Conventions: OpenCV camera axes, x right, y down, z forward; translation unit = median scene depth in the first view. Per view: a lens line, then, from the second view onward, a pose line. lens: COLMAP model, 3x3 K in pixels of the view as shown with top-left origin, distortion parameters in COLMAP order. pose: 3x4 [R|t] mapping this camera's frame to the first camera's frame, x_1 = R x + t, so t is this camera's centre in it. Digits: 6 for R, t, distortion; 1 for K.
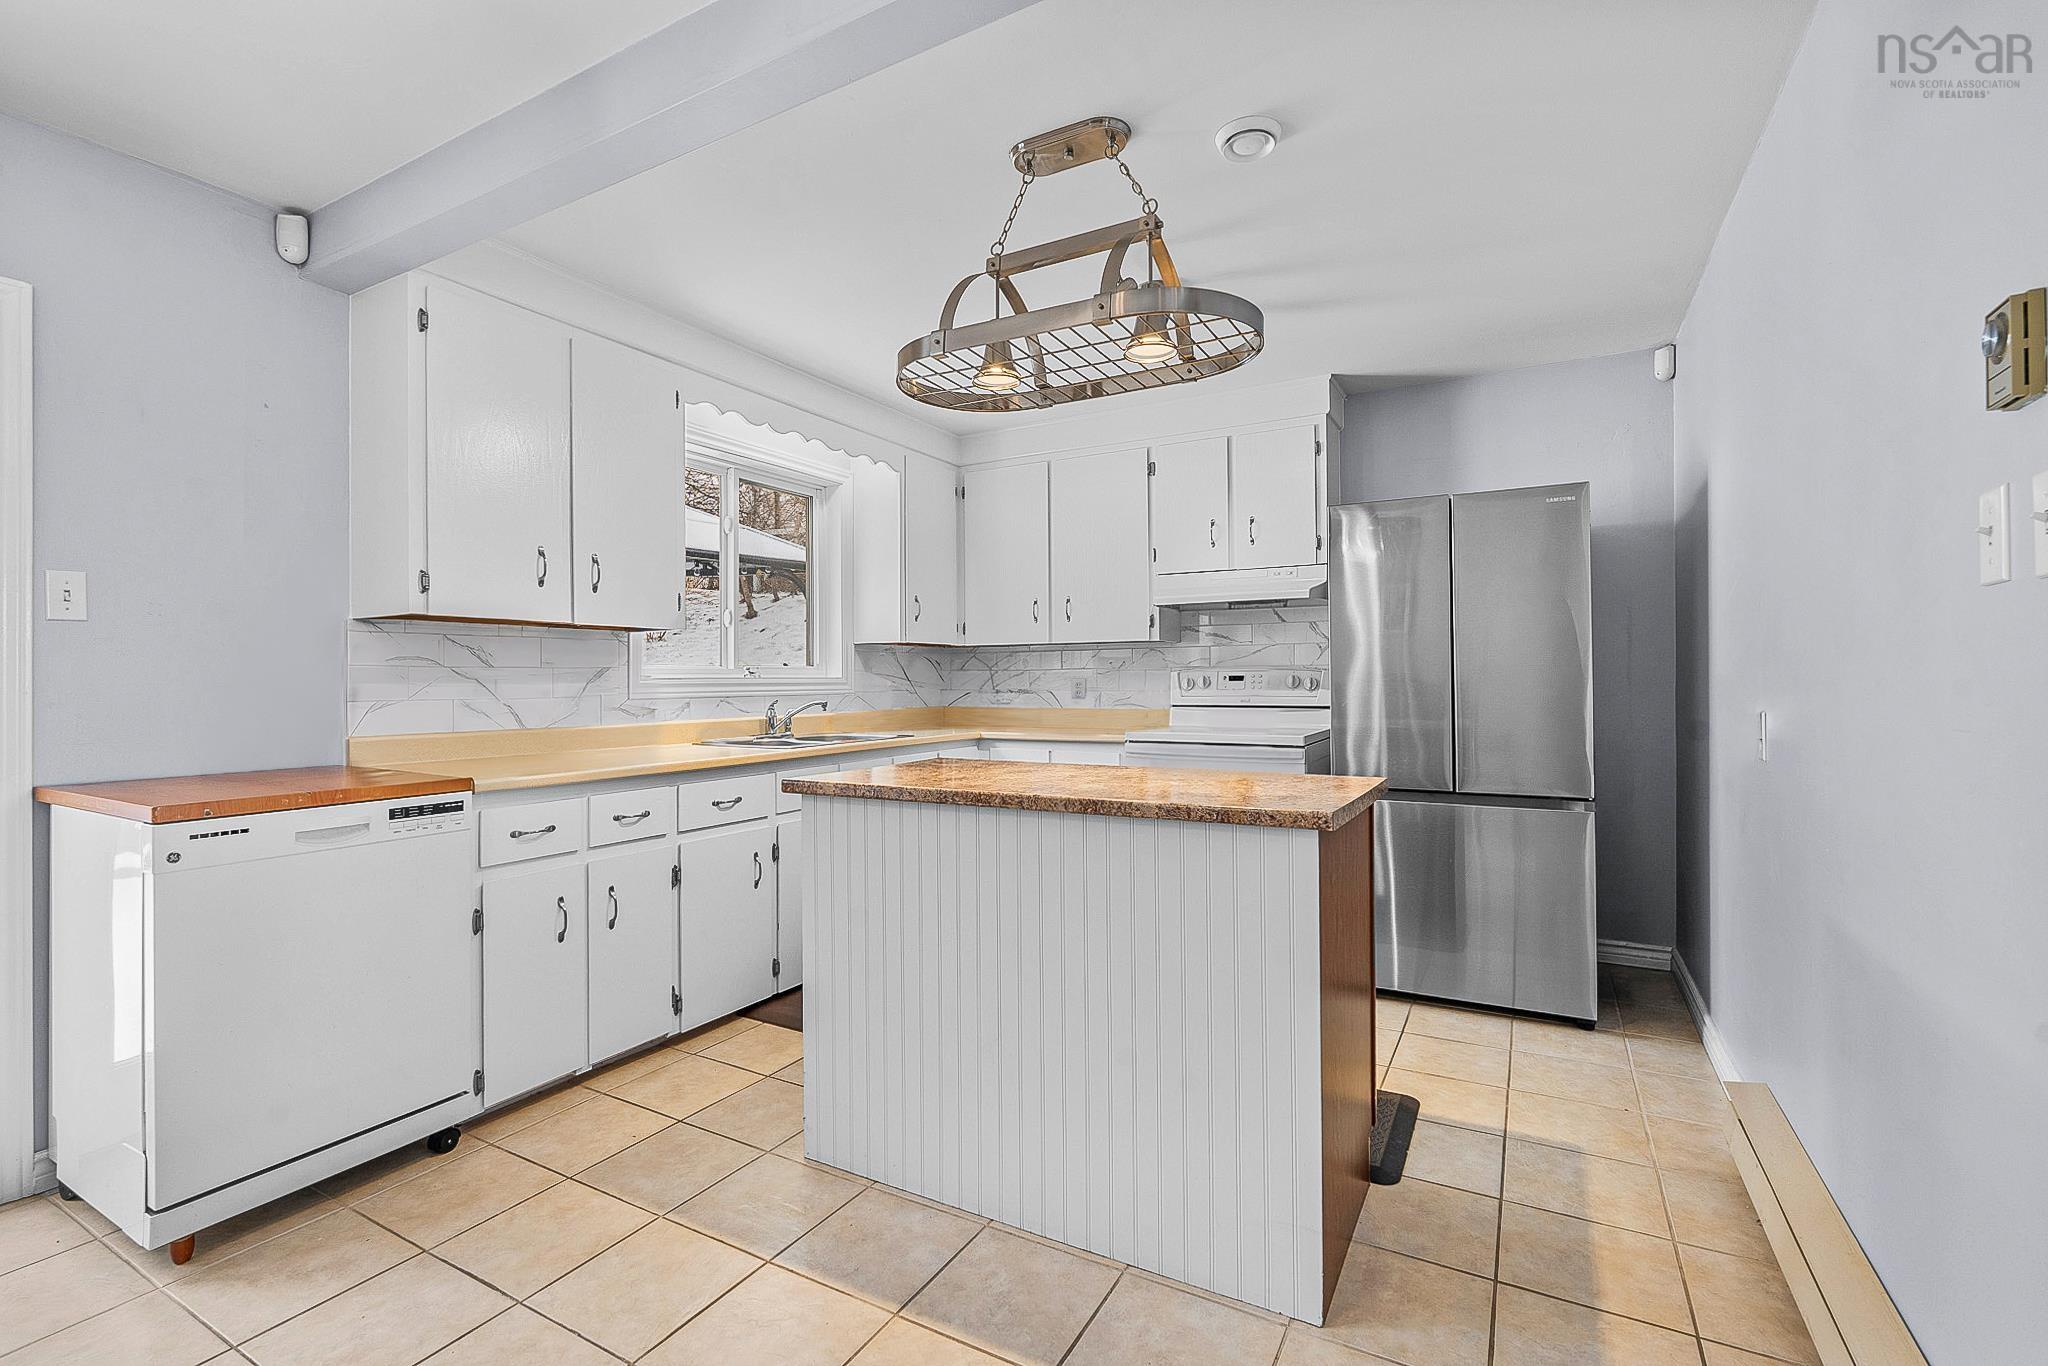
lens RADIAL K [[912.5, 0, 1019.7], [0, 912.5, 673.5], [0, 0, 1]] dist [-0.001616, 0.000175]
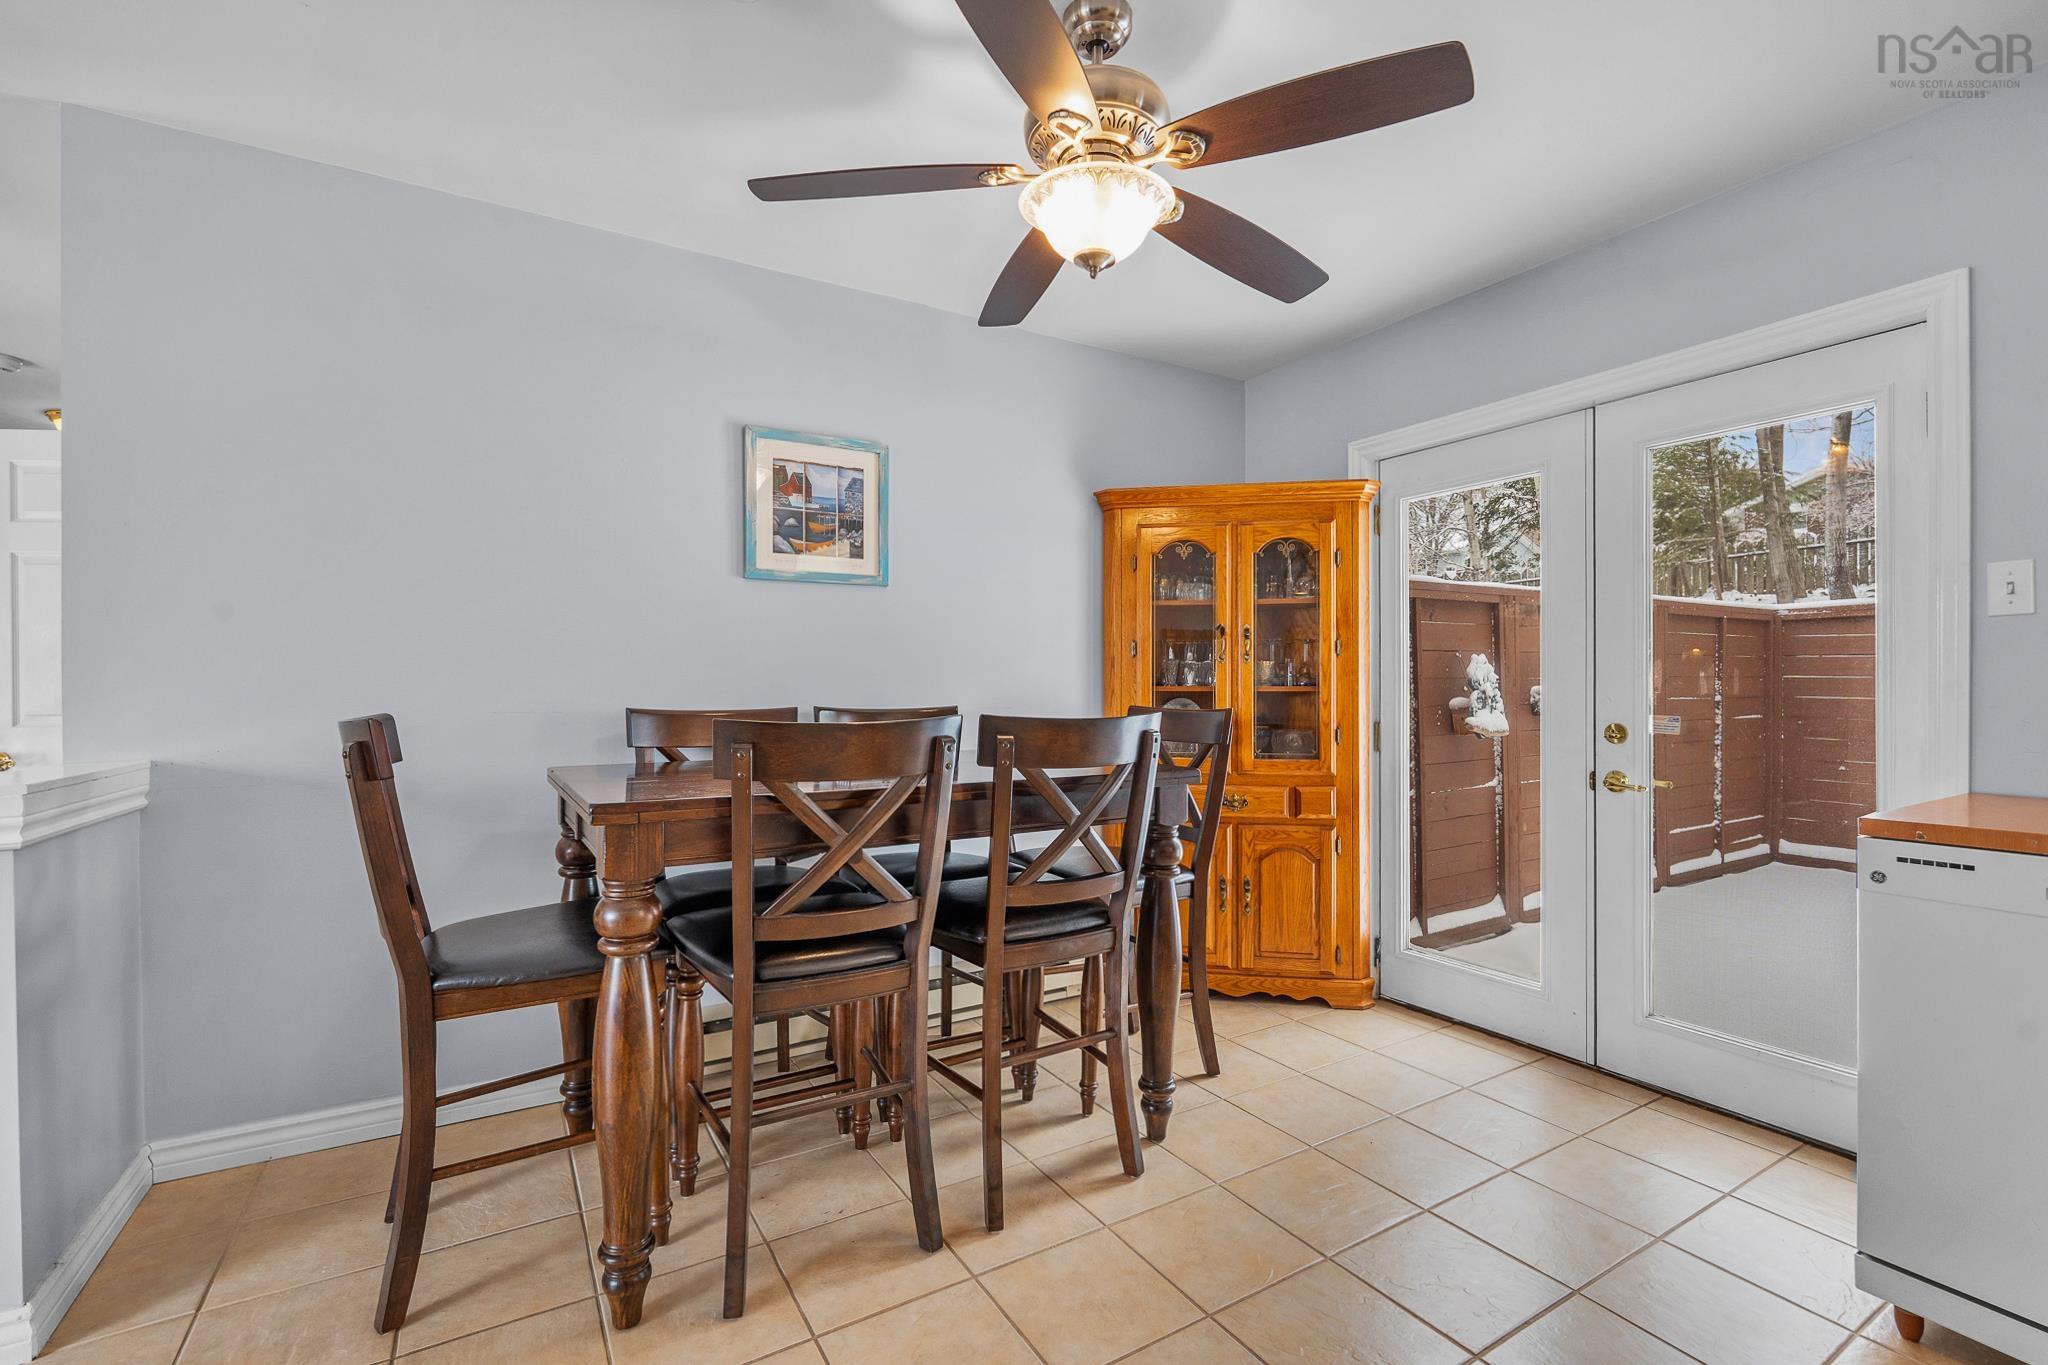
lens RADIAL K [[897.8, 0, 1024.0], [0, 897.8, 682.5], [0, 0, 1]] dist [-0.000327, 0.000070]
pose [[-0.486985, -0.001581, -0.873409, 0.110368], [0.004669, 0.999979, -0.004413, 0.004088], [0.873398, -0.006227, -0.486967, 0.296732]]
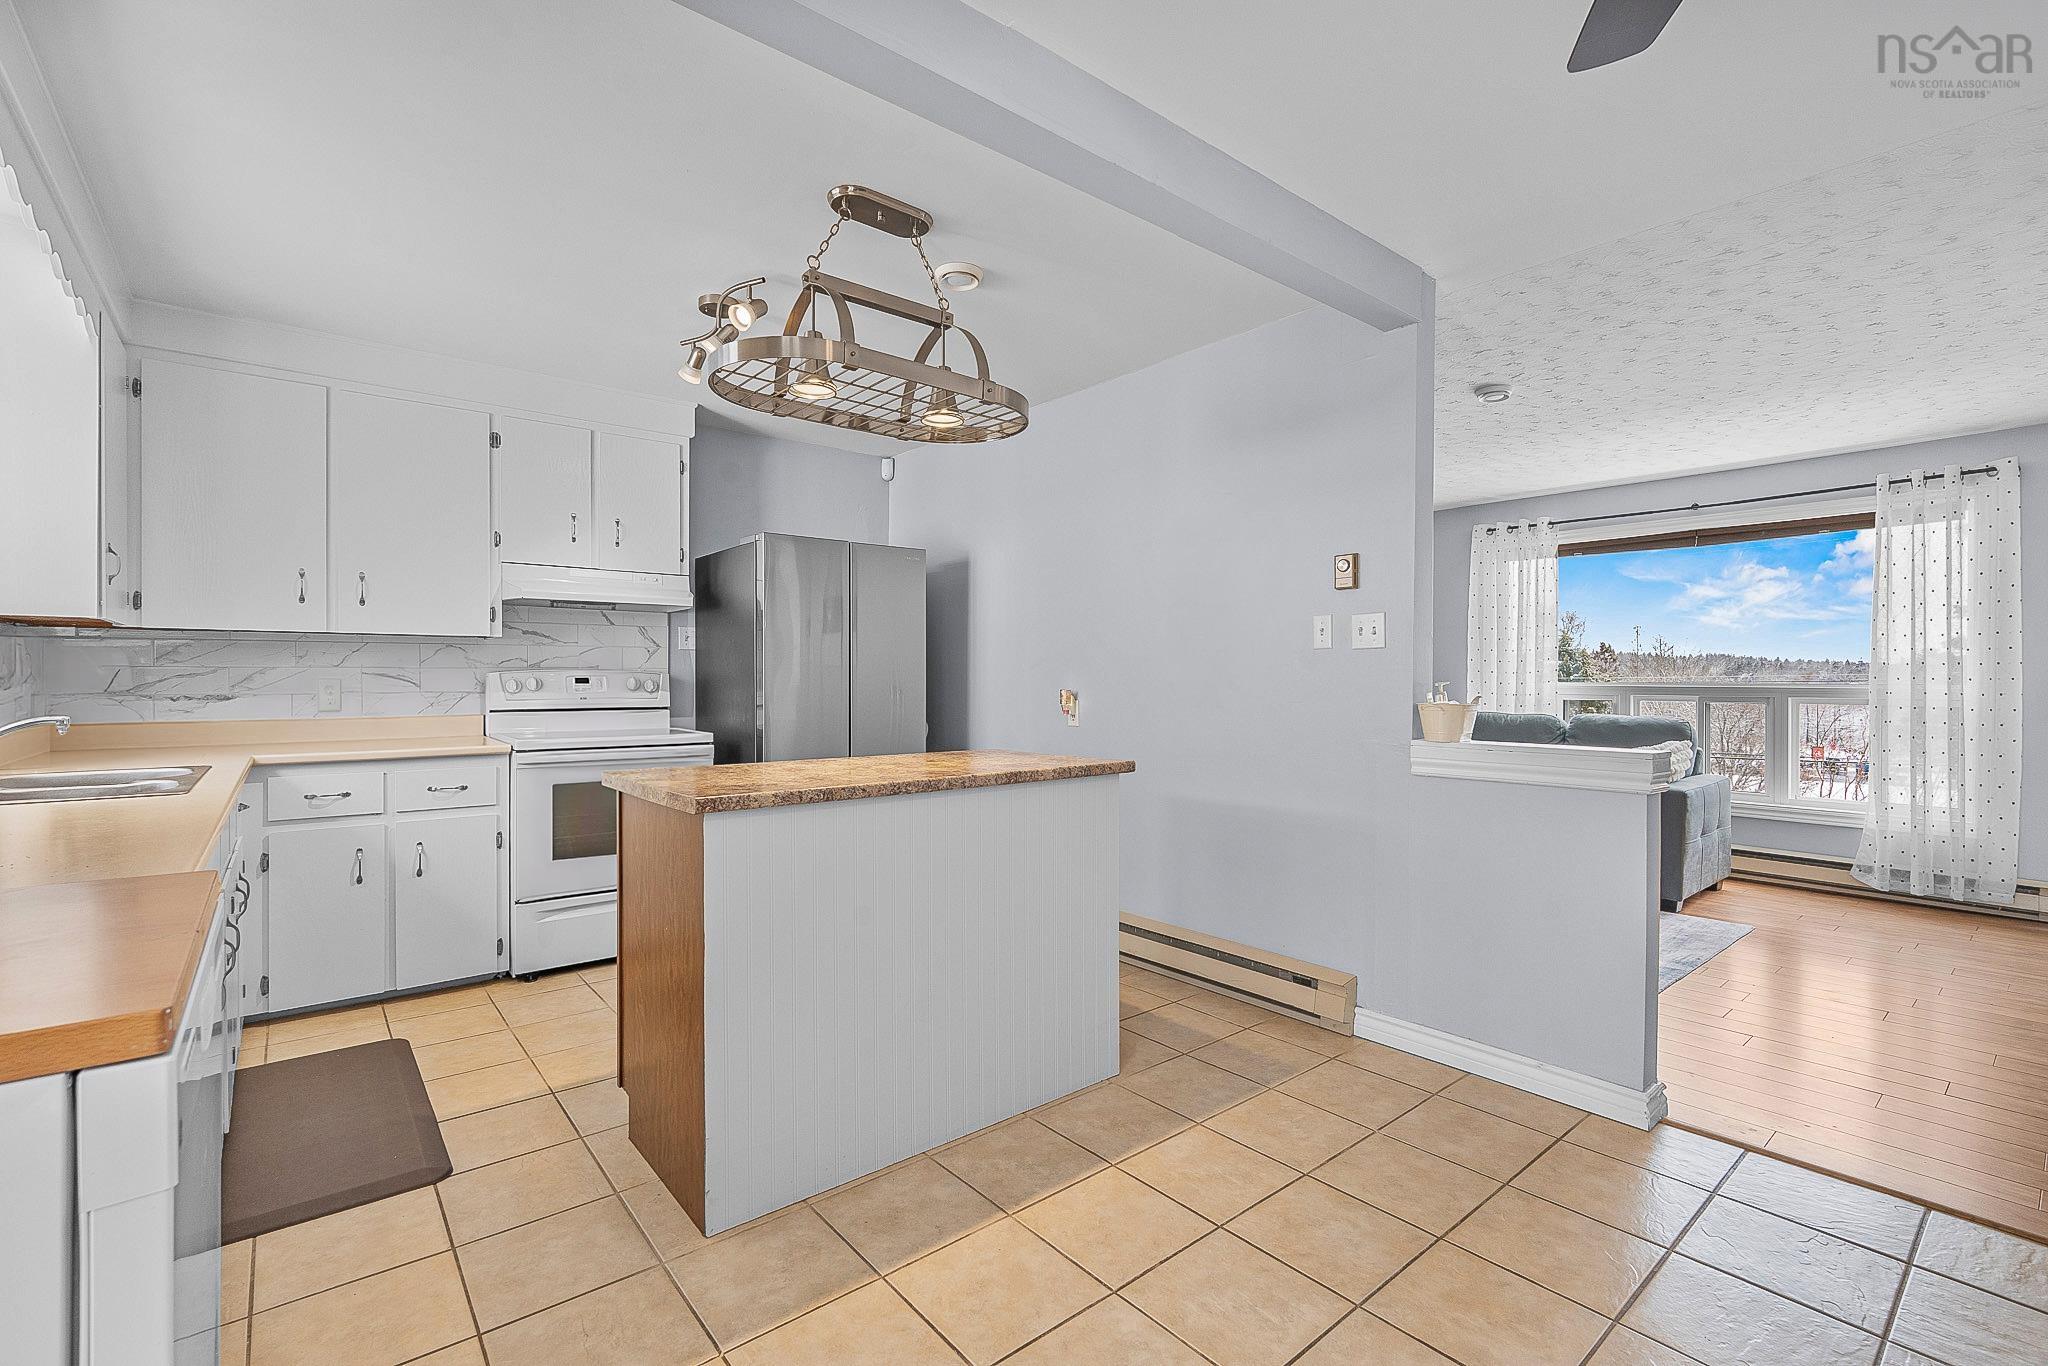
lens RADIAL K [[902.0, 0, 1024.0], [0, 902.0, 683.0], [0, 0, 1]] dist [-0.003499, -0.000128]
pose [[0.358462, 0.003117, 0.933539, -0.496236], [-0.008630, 0.999963, -0.000025, 0.003972], [-0.933505, -0.008048, 0.358475, 0.229528]]
